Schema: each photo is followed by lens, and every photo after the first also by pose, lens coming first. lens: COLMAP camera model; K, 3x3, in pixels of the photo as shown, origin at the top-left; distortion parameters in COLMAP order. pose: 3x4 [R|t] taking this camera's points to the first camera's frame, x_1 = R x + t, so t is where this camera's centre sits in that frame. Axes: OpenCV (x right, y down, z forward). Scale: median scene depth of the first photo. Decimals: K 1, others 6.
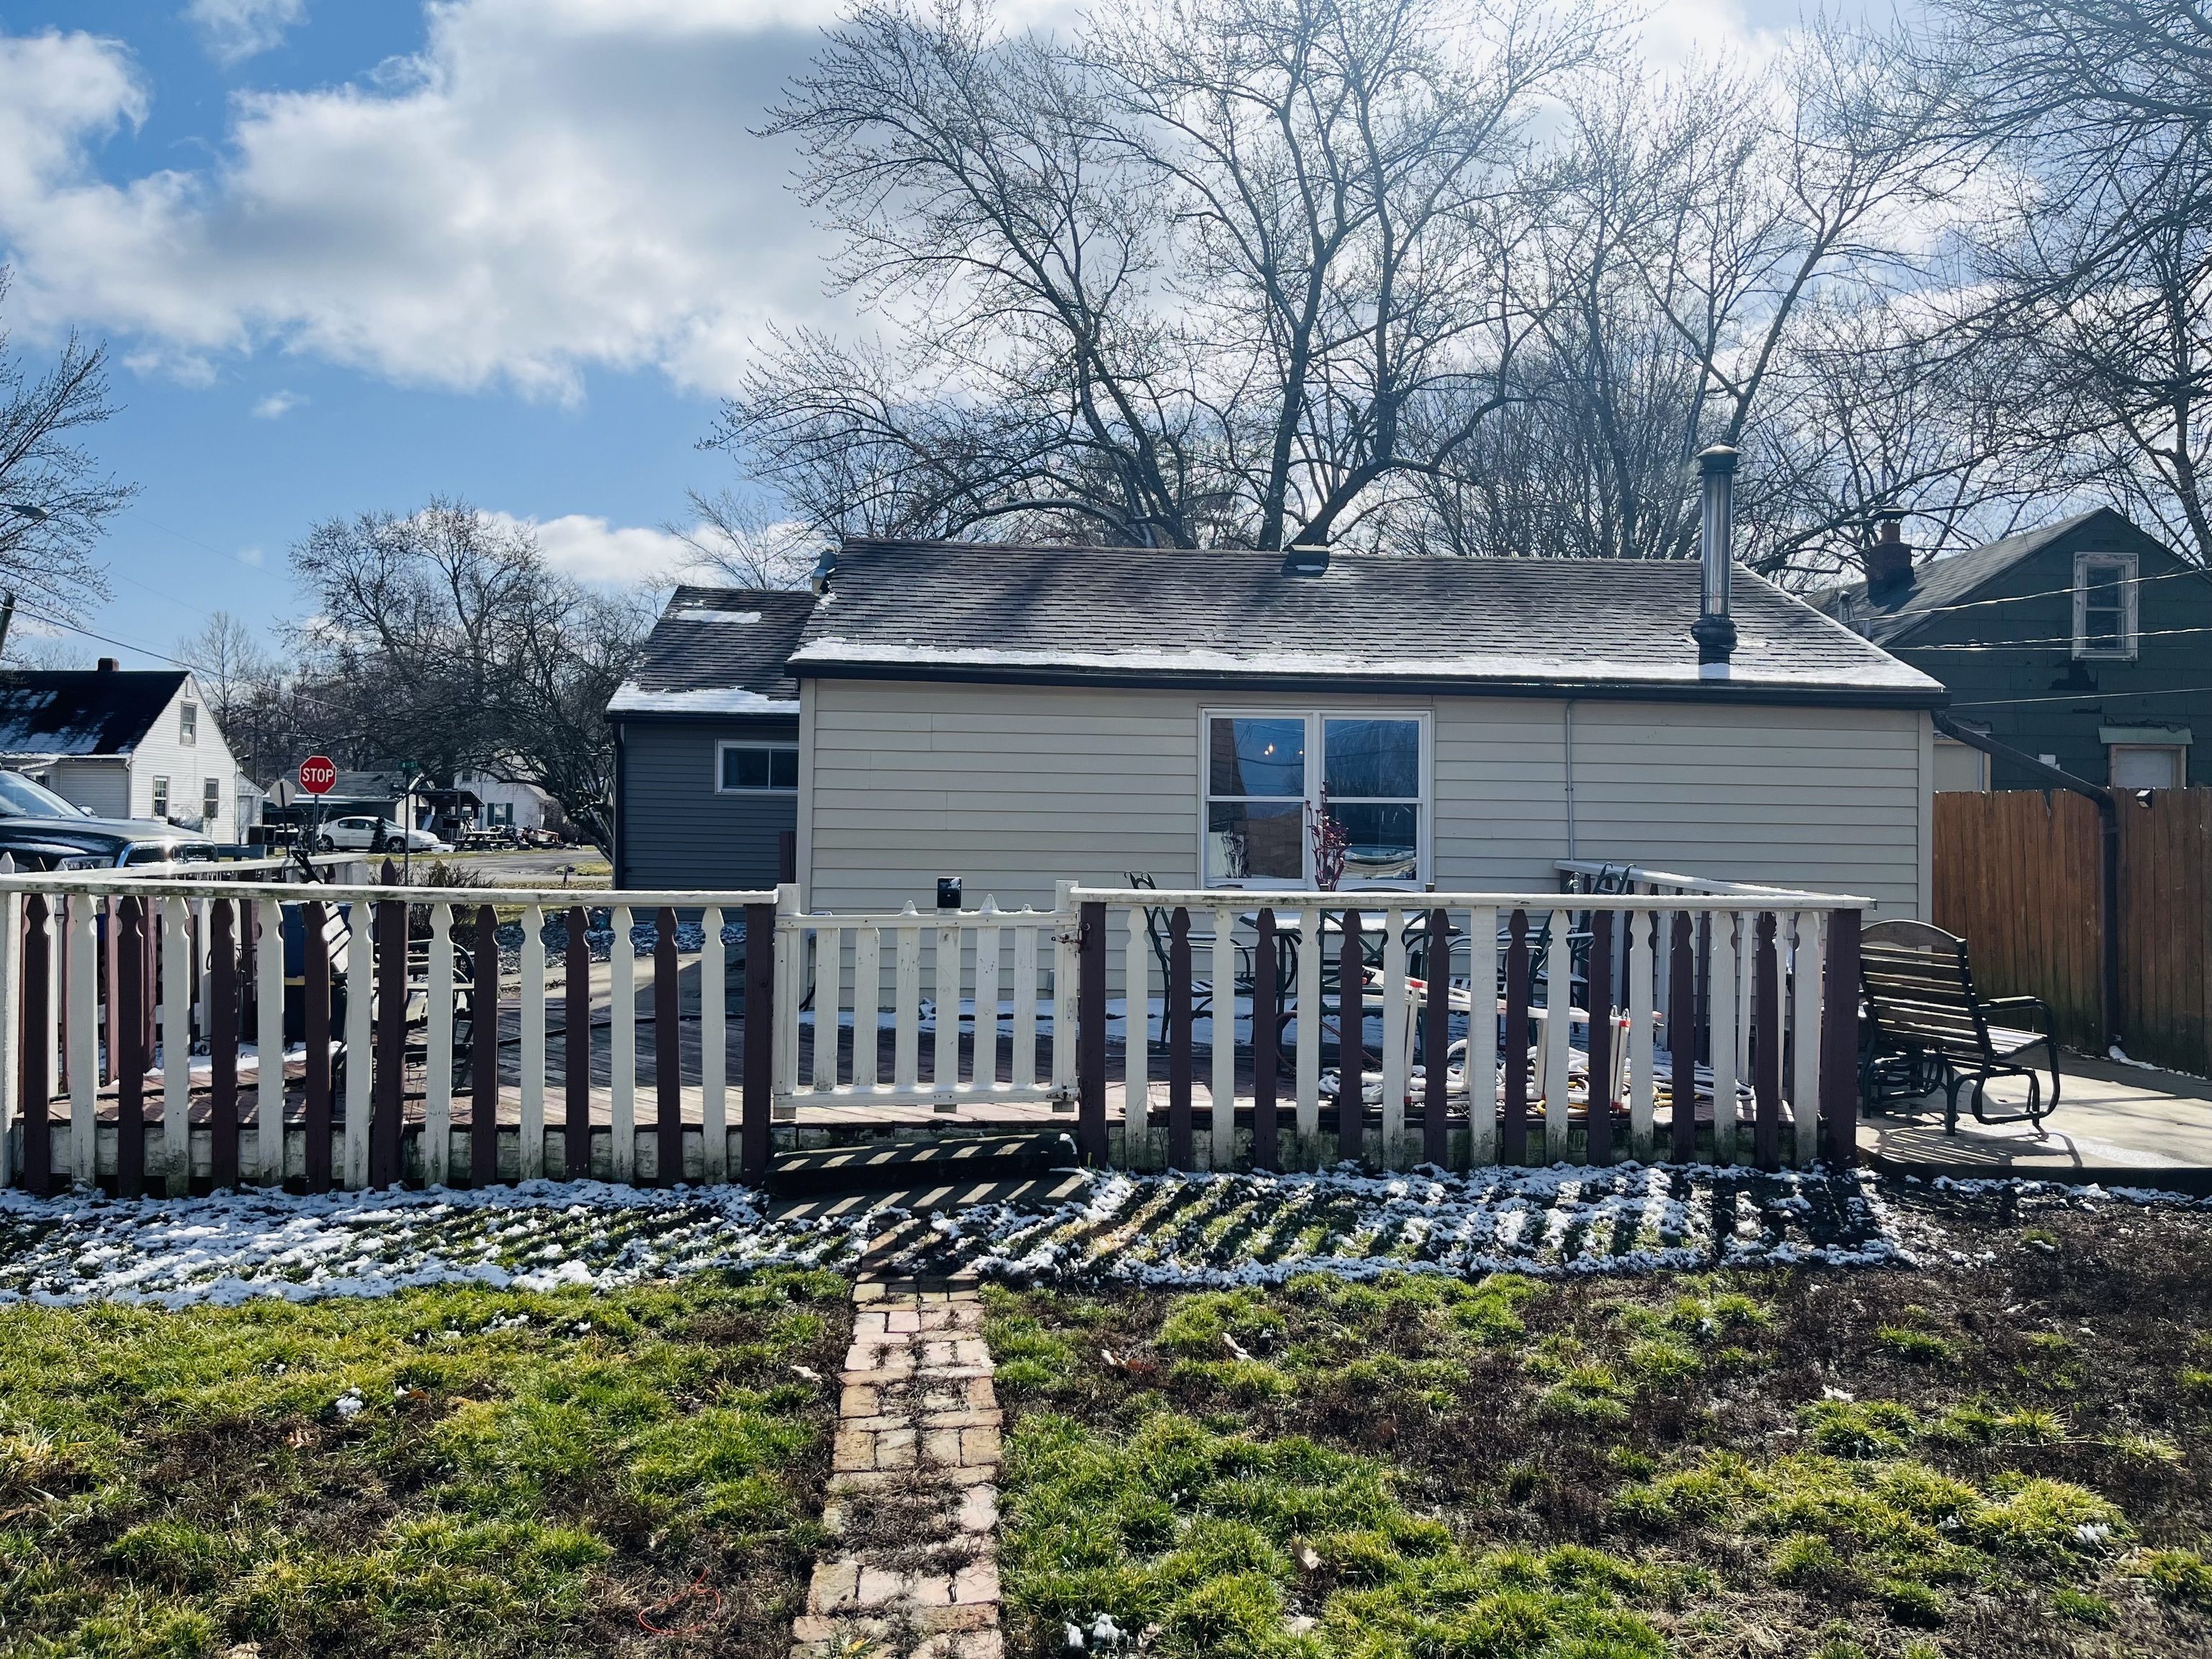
lens RADIAL K [[1688.8, 0, 1113.6], [0, 1688.8, 835.8], [0, 0, 1]] dist [0.067922, -0.093775]
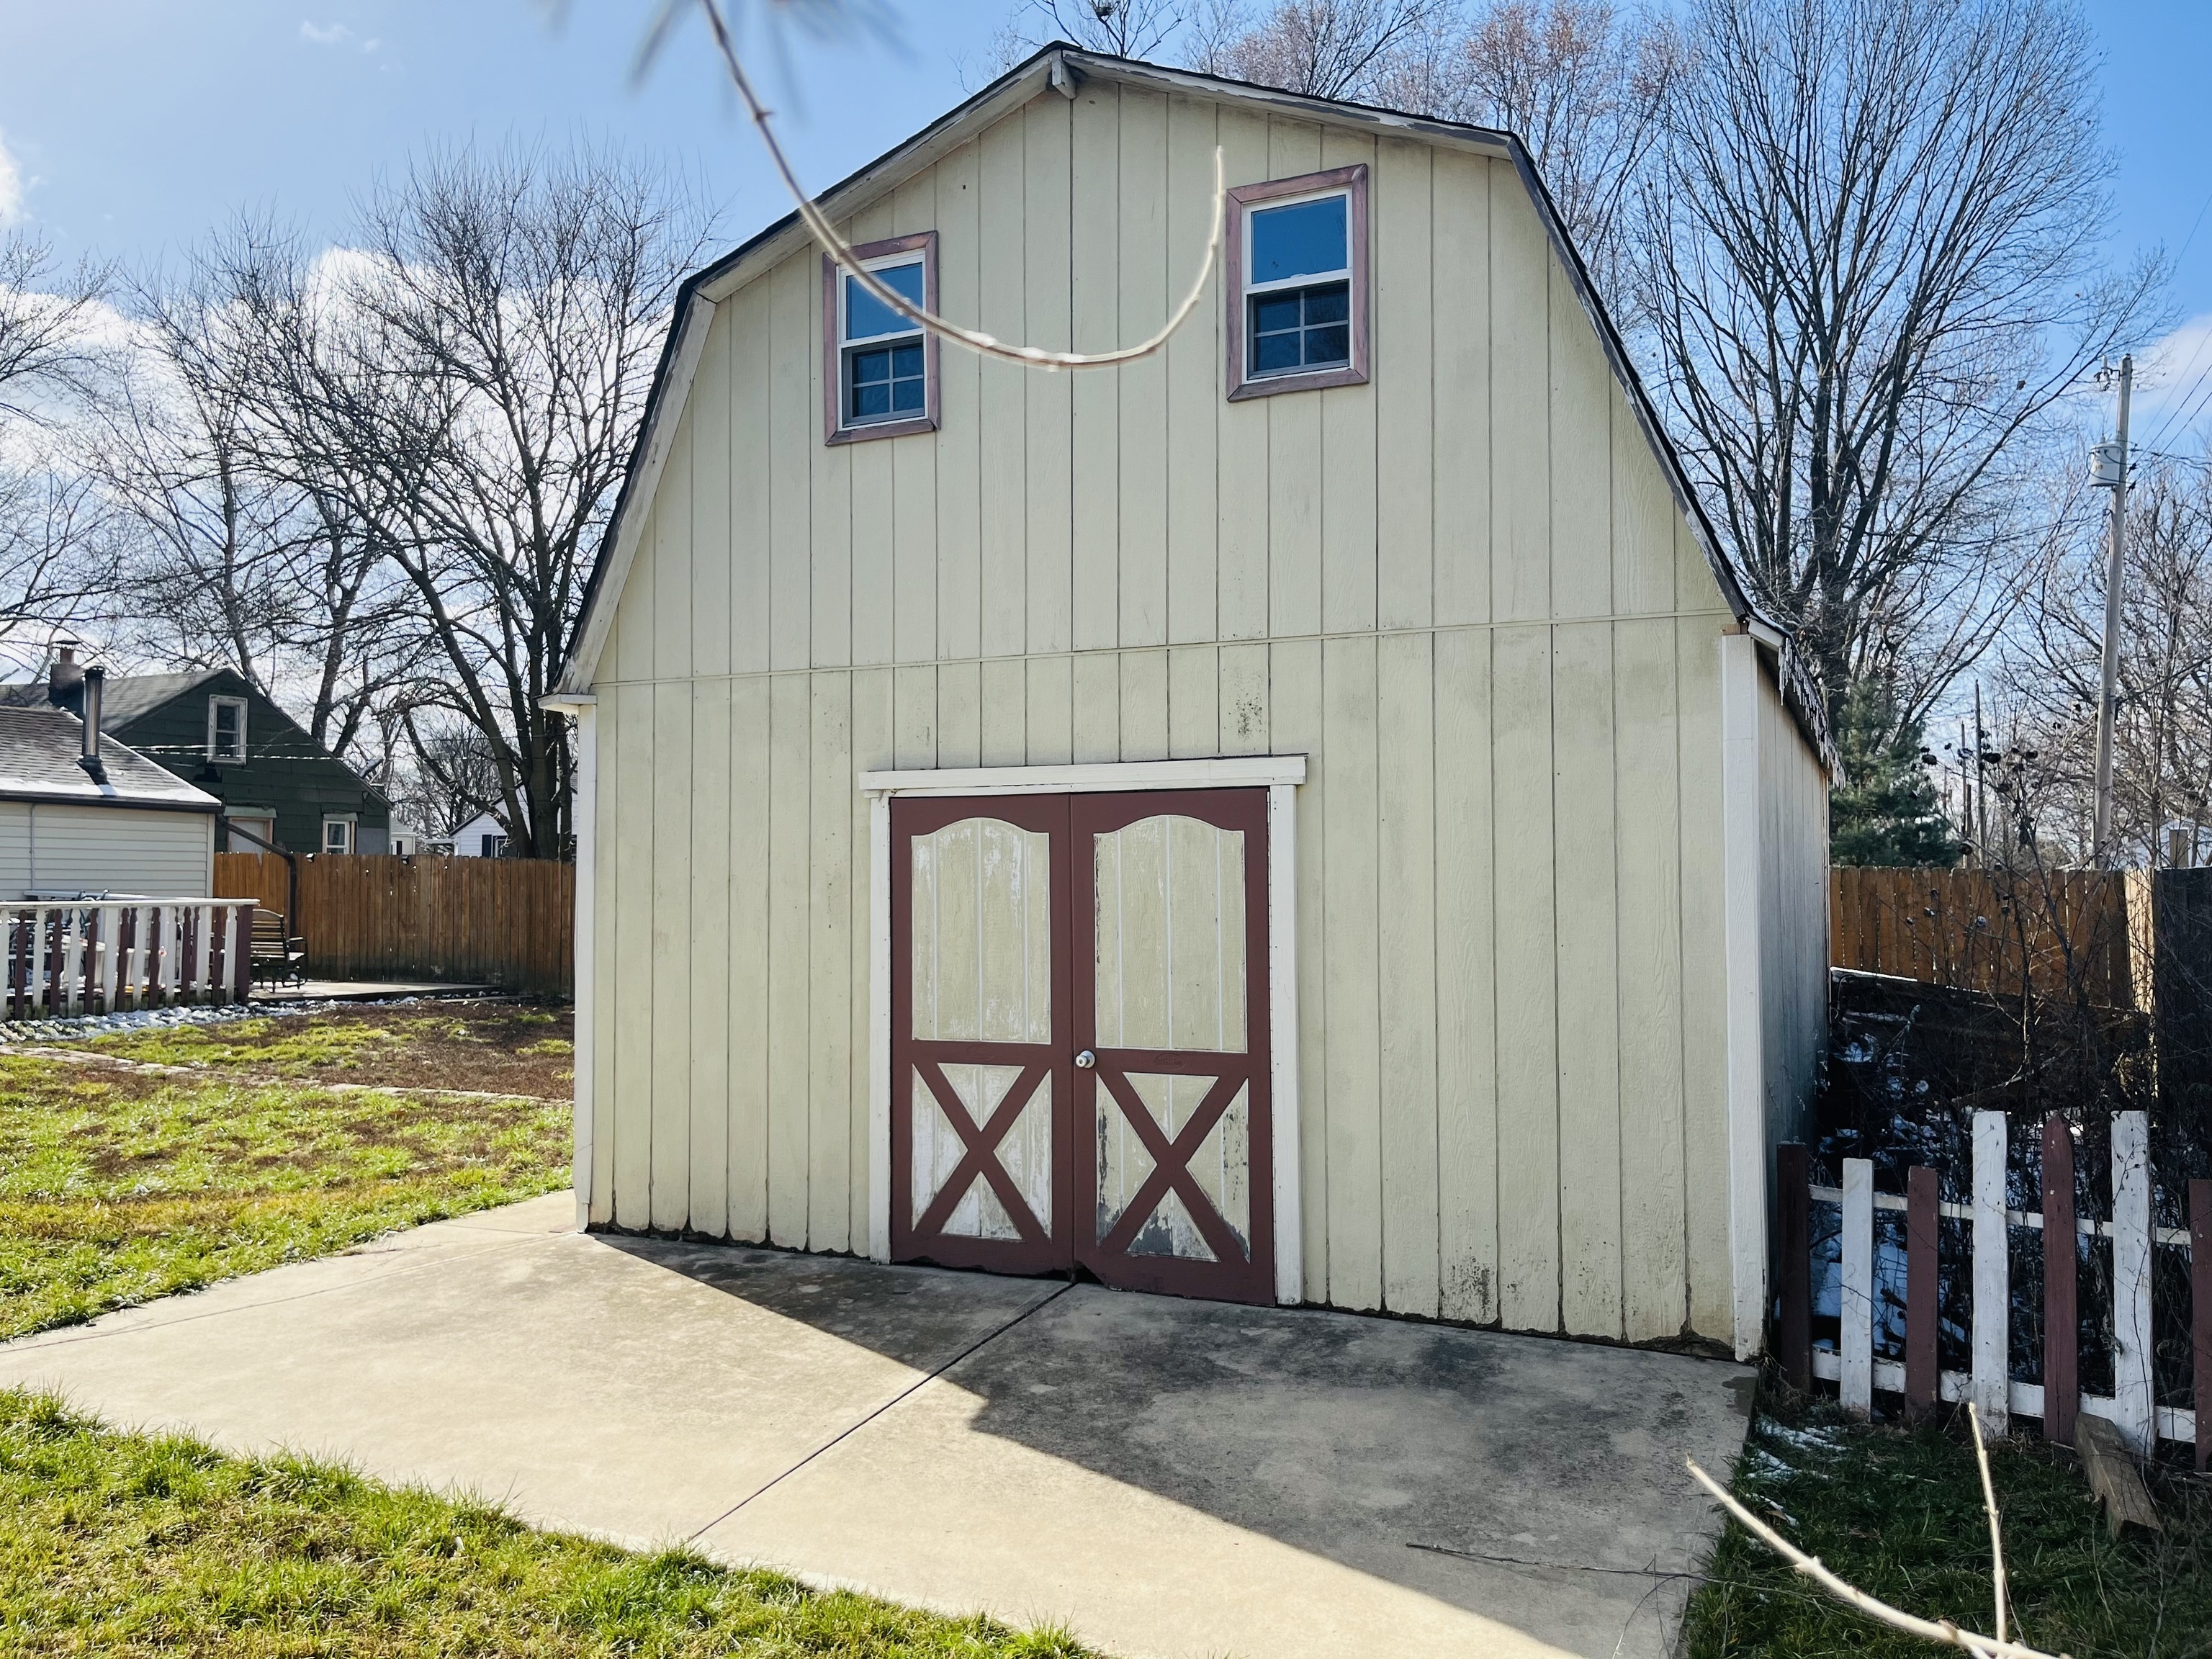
lens RADIAL K [[1688.8, 0, 1107.0], [0, 1688.8, 833.1], [0, 0, 1]] dist [0.067922, -0.093775]
pose [[0.480390, 0.019538, 0.876837, -0.857754], [-0.002212, 0.999776, -0.021066, -0.011188], [-0.877052, 0.008180, 0.480326, -0.987478]]
